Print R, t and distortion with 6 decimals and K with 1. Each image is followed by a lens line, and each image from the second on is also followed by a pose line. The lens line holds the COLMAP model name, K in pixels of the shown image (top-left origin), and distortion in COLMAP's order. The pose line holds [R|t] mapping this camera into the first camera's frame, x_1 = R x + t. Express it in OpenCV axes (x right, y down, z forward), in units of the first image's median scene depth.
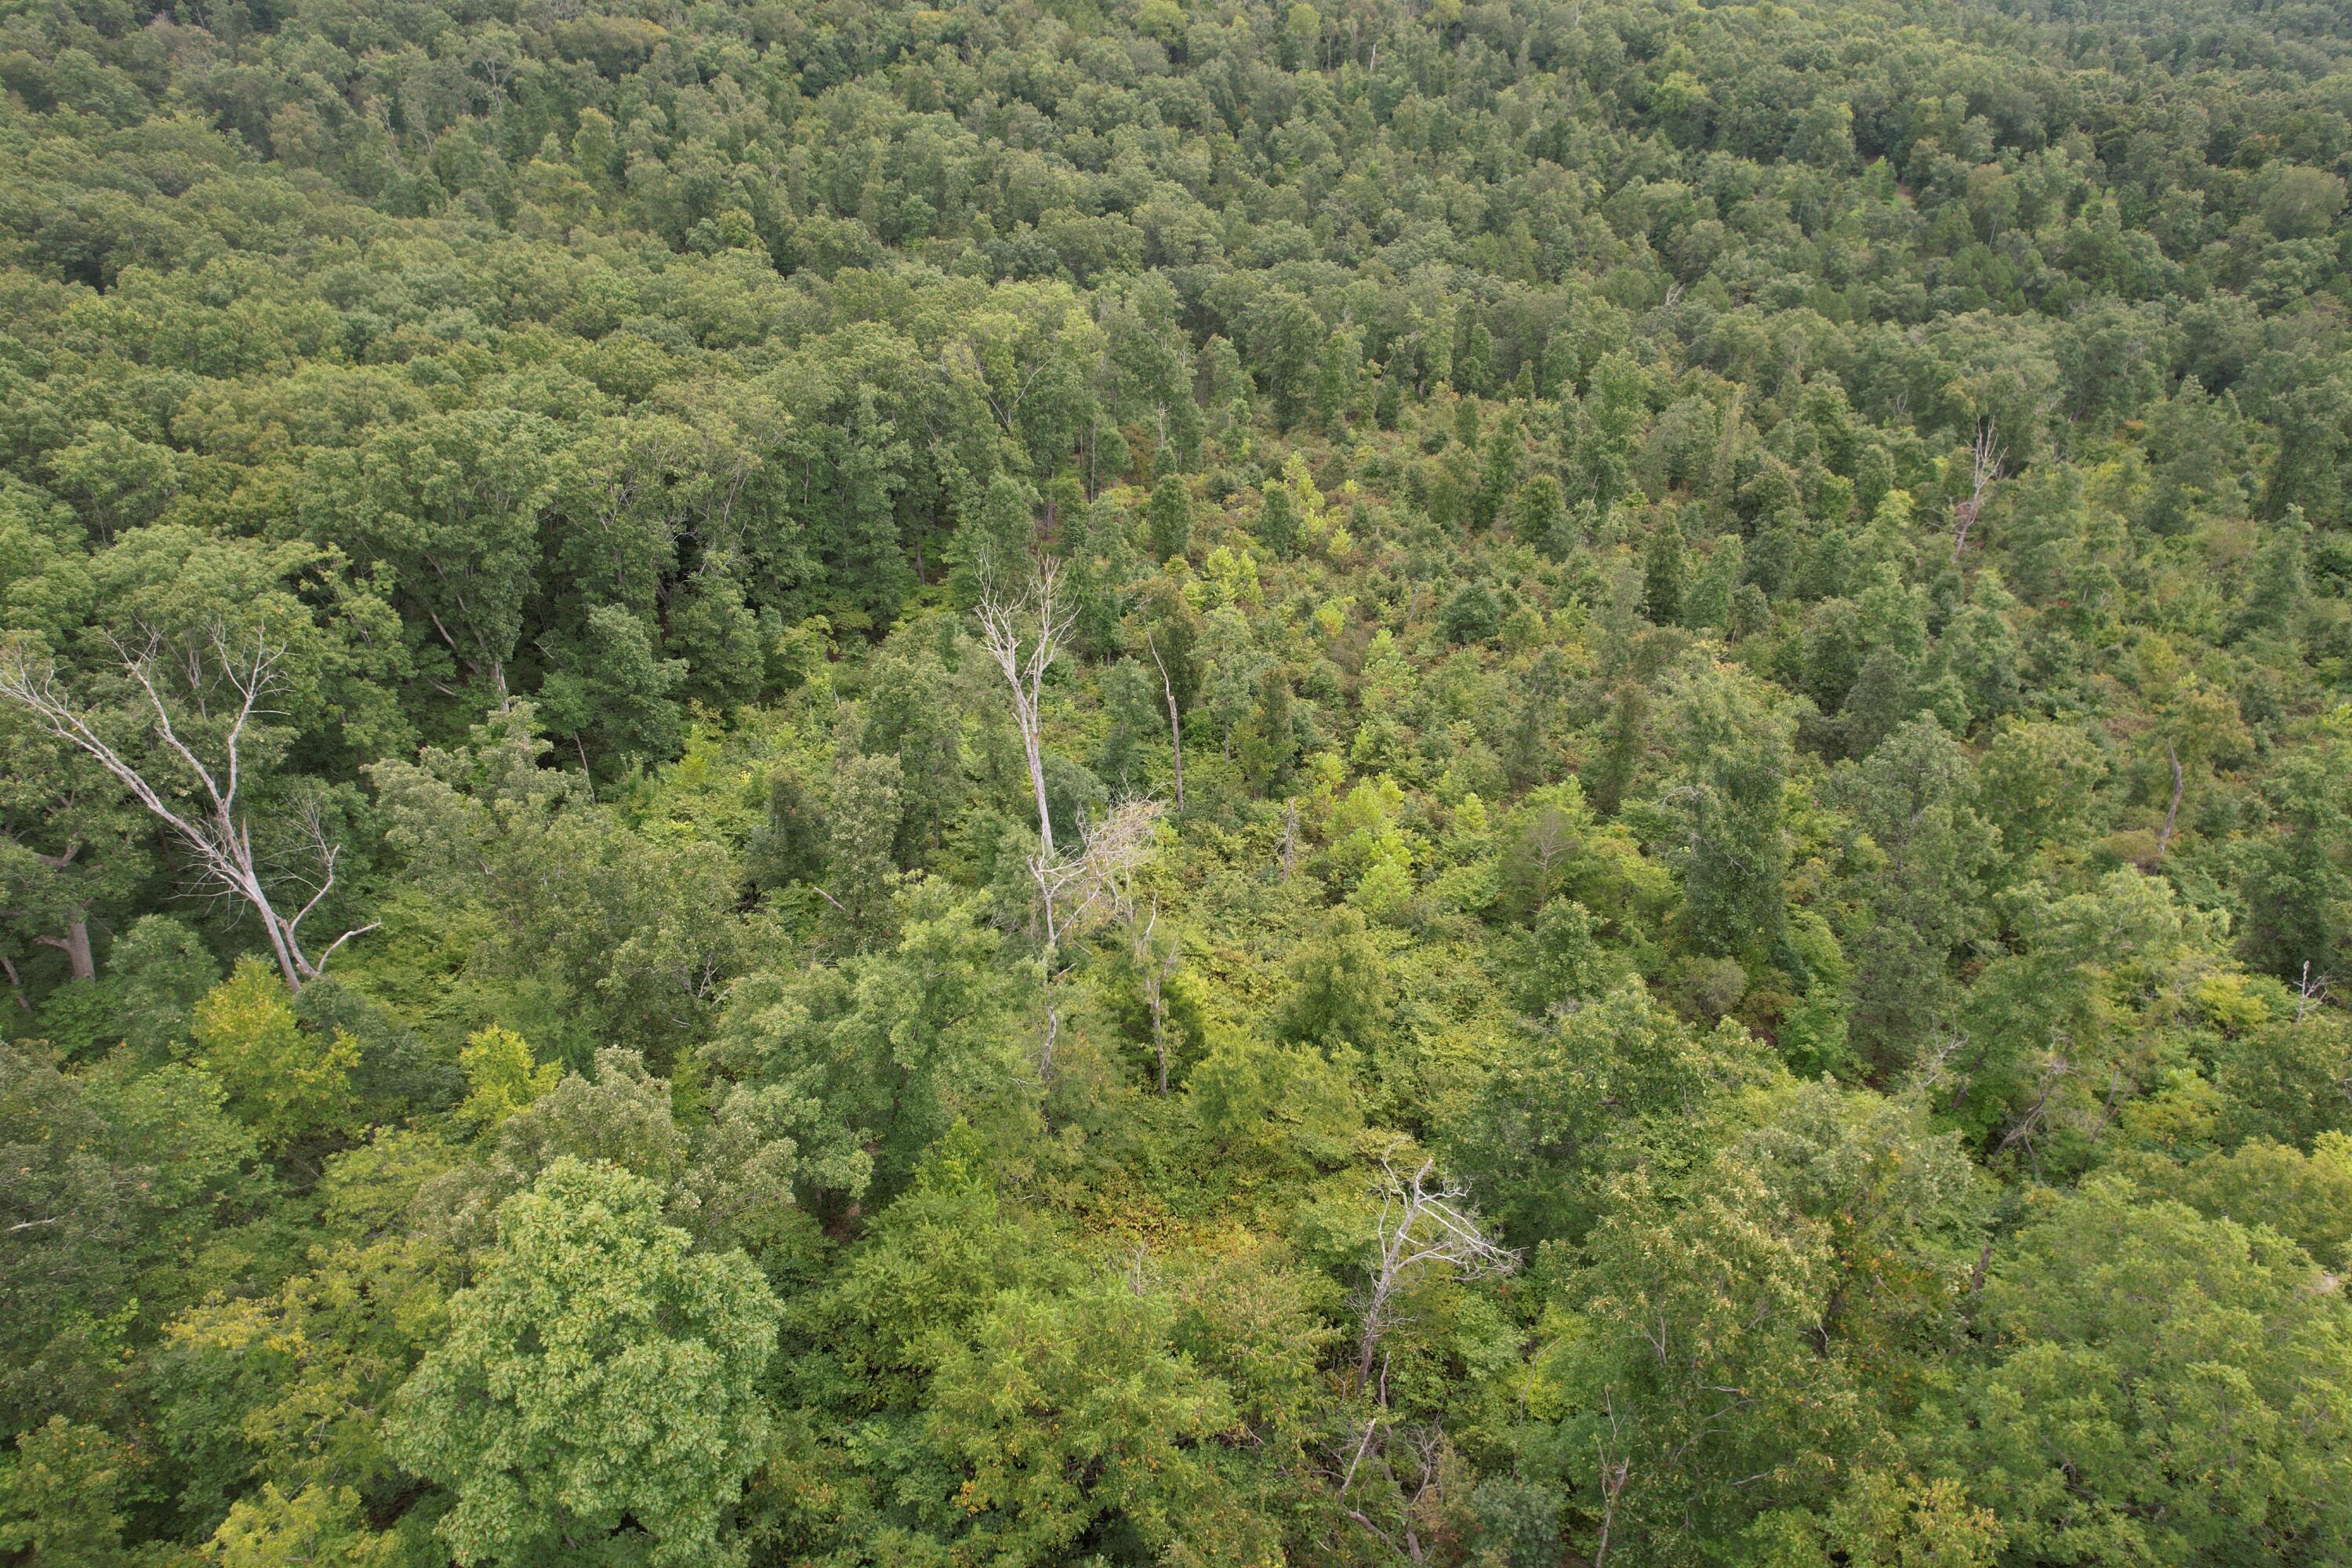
lens RADIAL K [[1515.7, 0, 1188.2], [0, 1515.7, 789.9], [0, 0, 1]] dist [-0.083990, 0.081830]
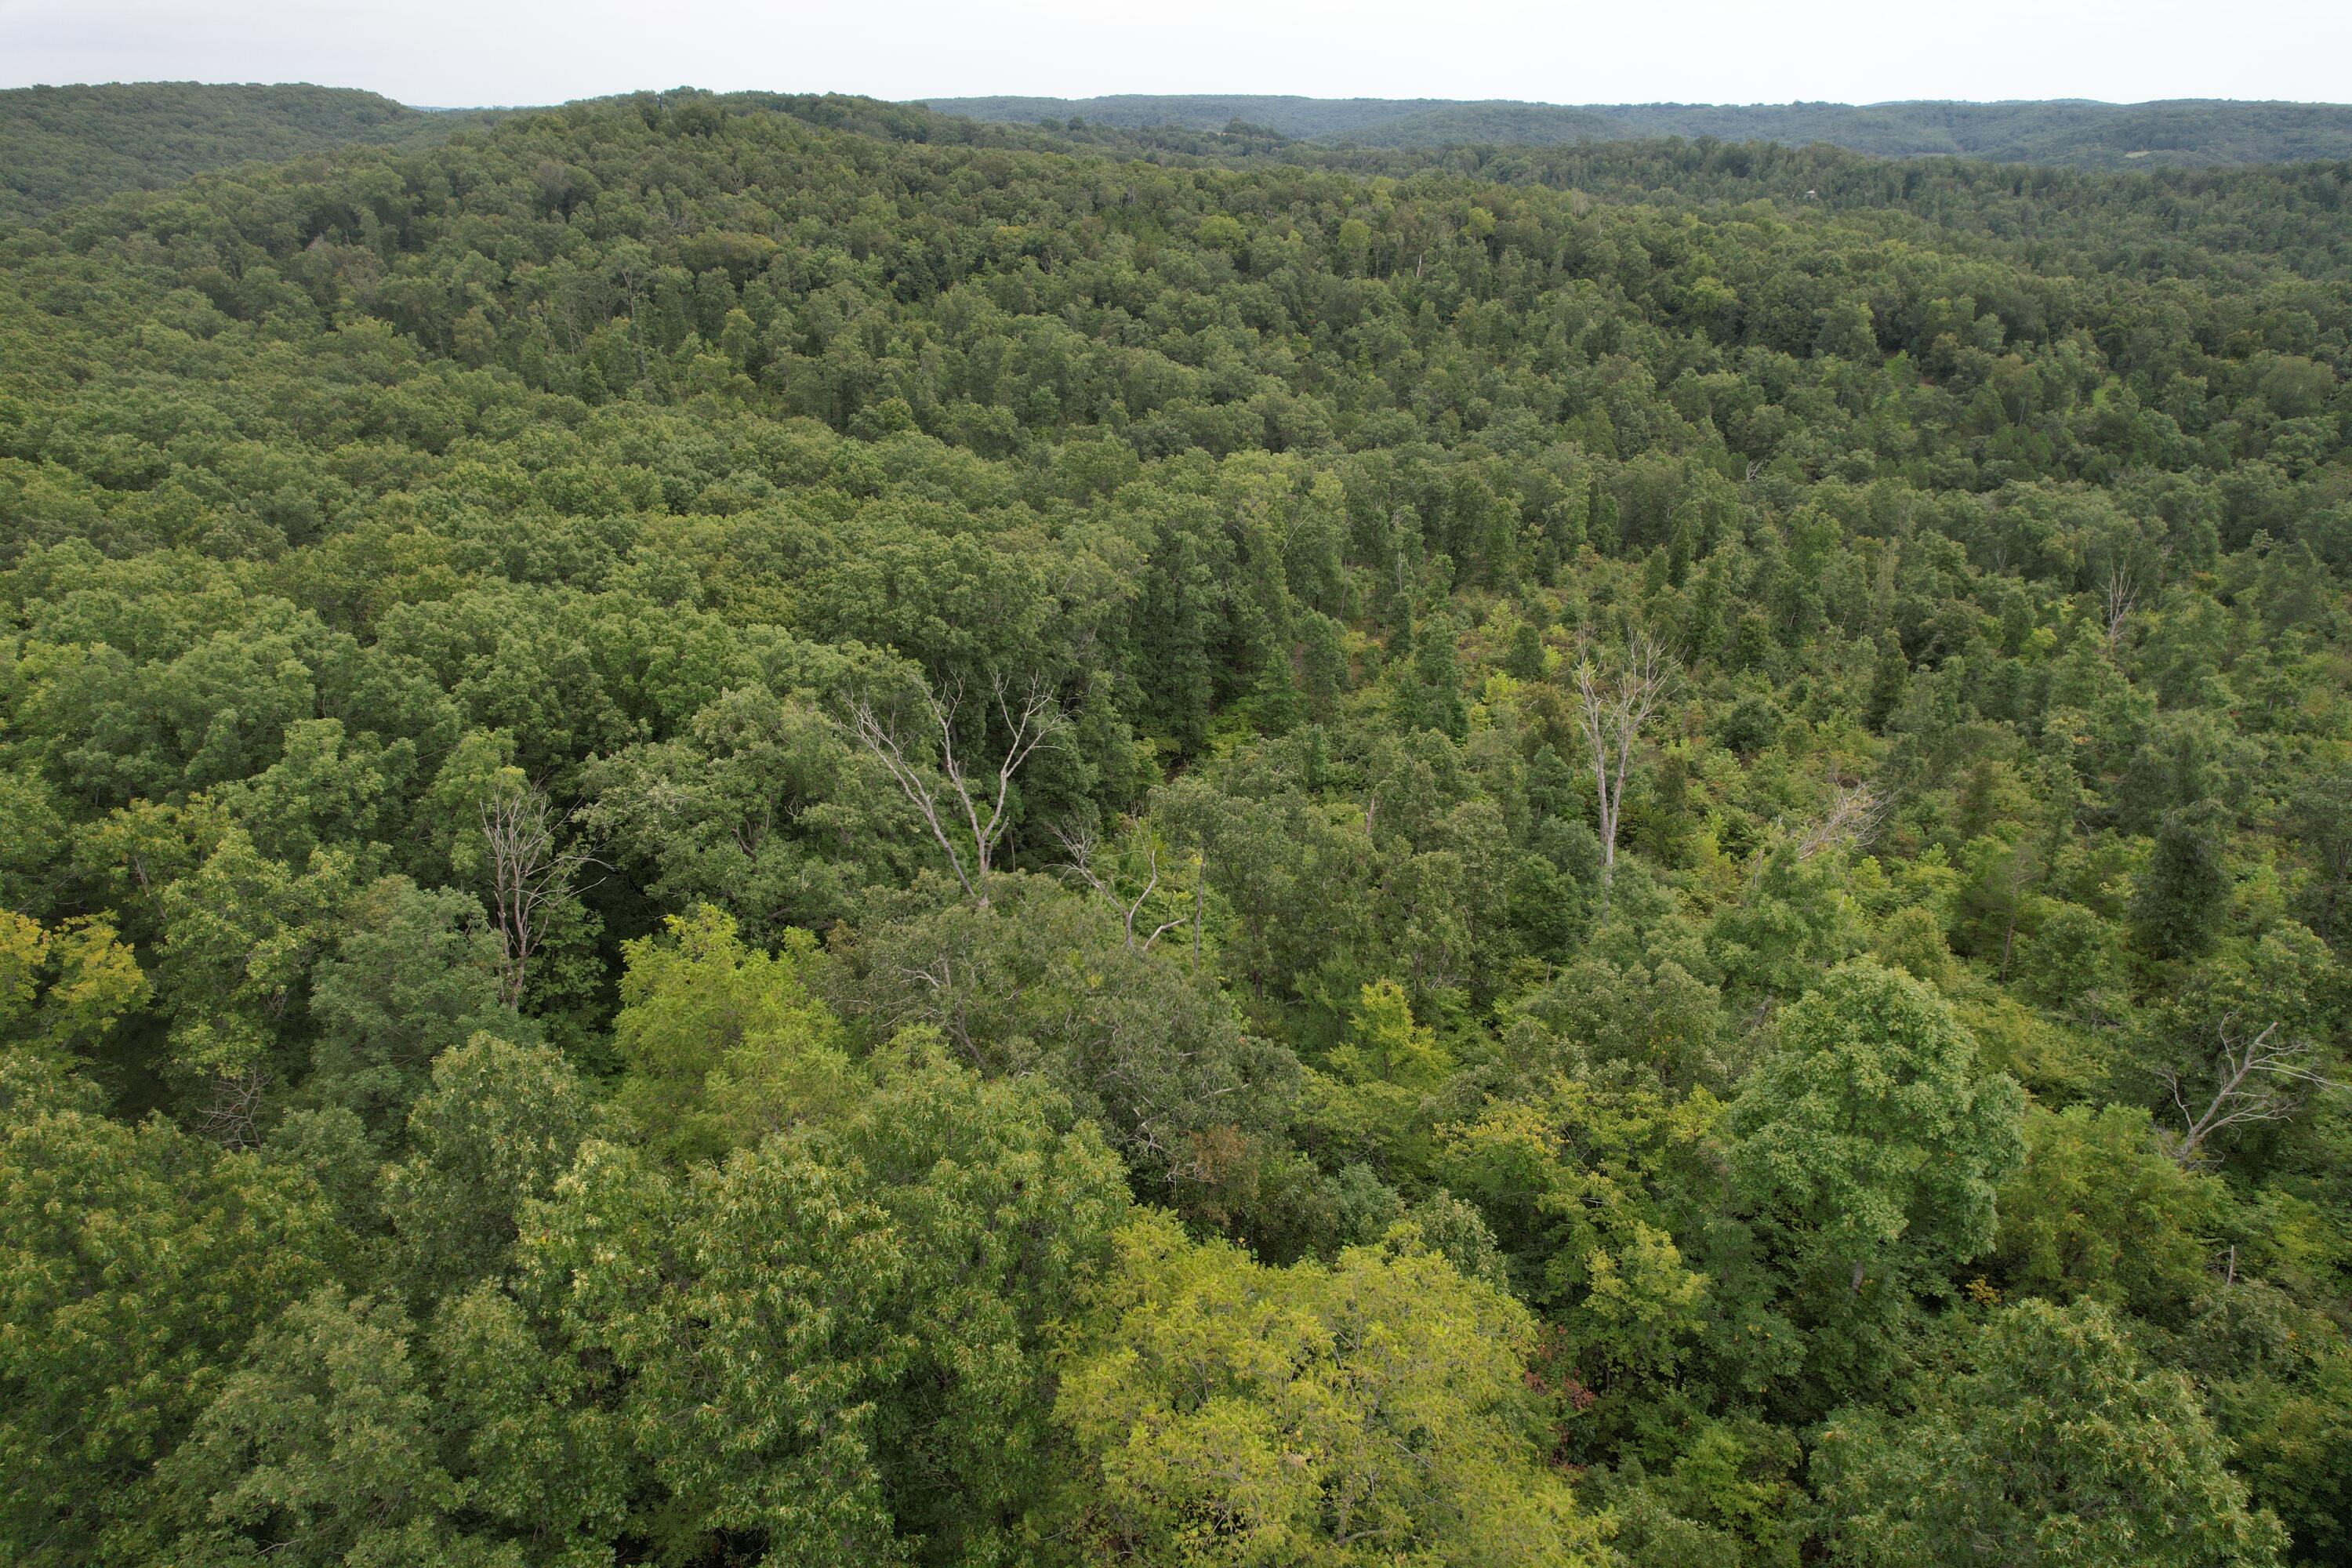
lens RADIAL K [[1510.2, 0, 1183.6], [0, 1510.2, 797.7], [0, 0, 1]] dist [-0.085390, 0.078966]
pose [[0.999596, -0.014903, 0.024186, -0.107278], [0.017719, 0.992526, -0.120737, 0.025780], [-0.022206, 0.121117, 0.992390, -0.033272]]
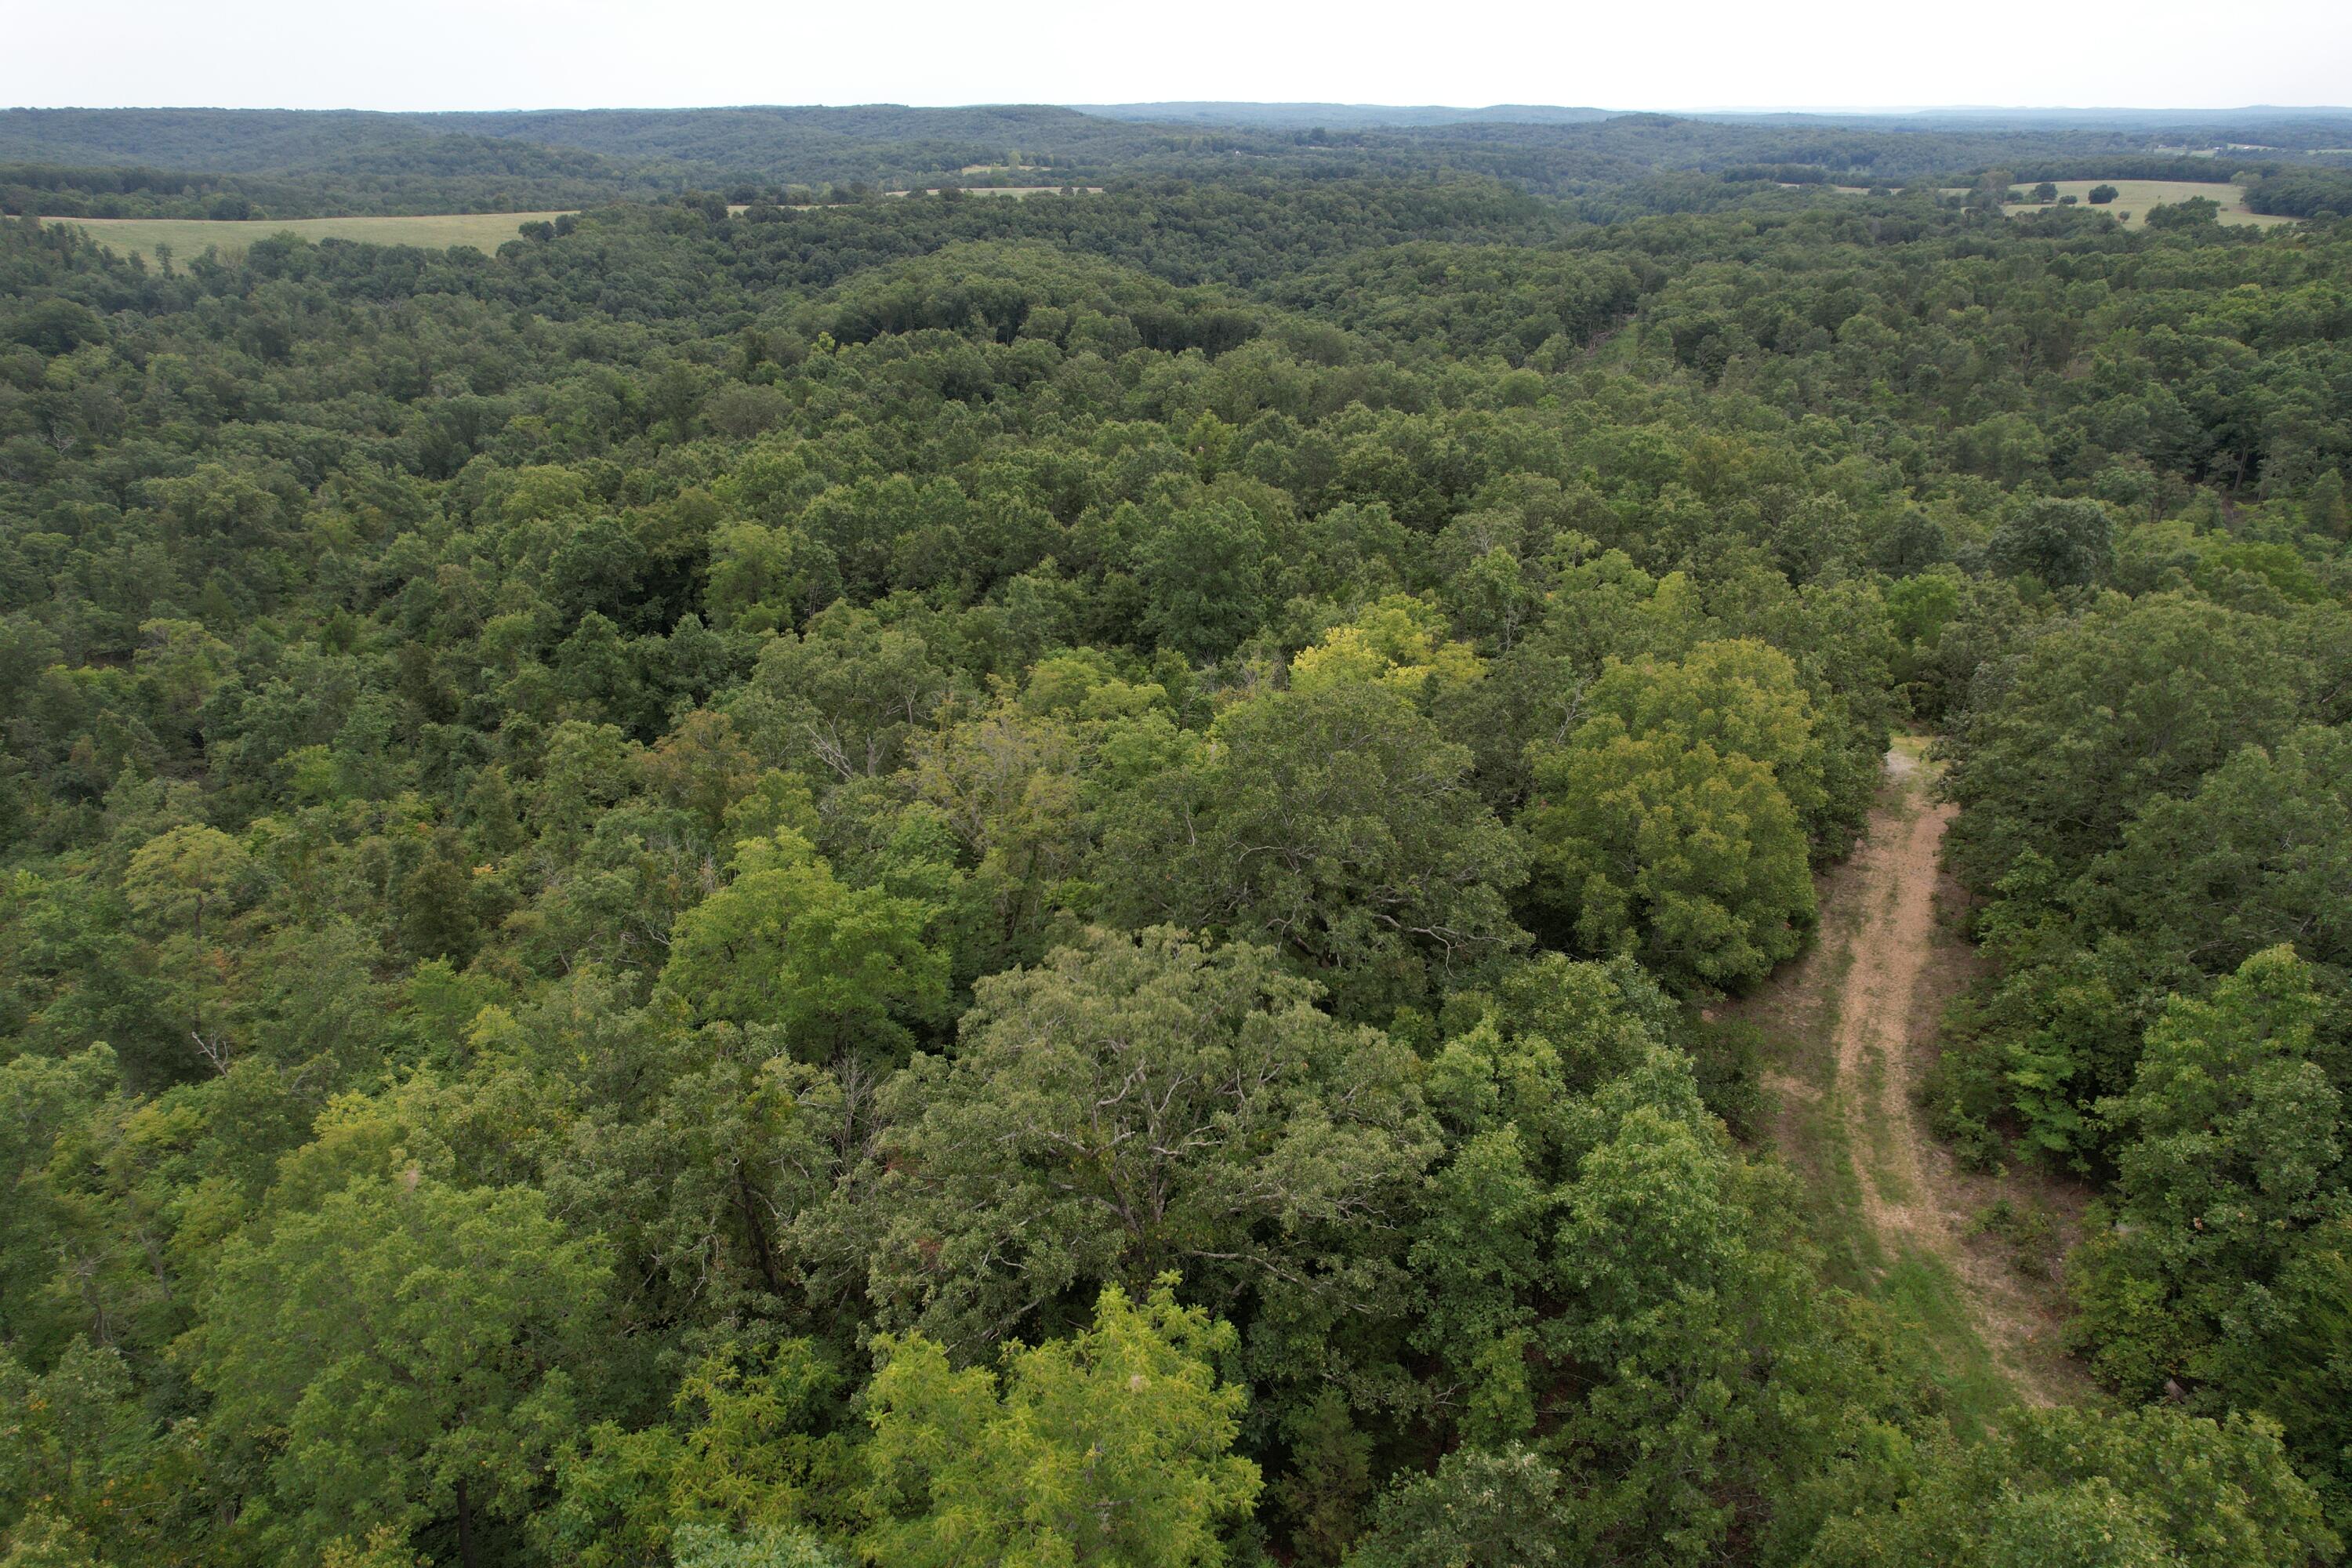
lens RADIAL K [[1515.7, 0, 1188.2], [0, 1515.7, 789.9], [0, 0, 1]] dist [-0.083990, 0.081830]
pose [[0.104300, -0.417483, 0.902679, -0.014867], [0.529538, 0.791589, 0.304920, 0.004991], [-0.841850, 0.446200, 0.303635, -0.005778]]
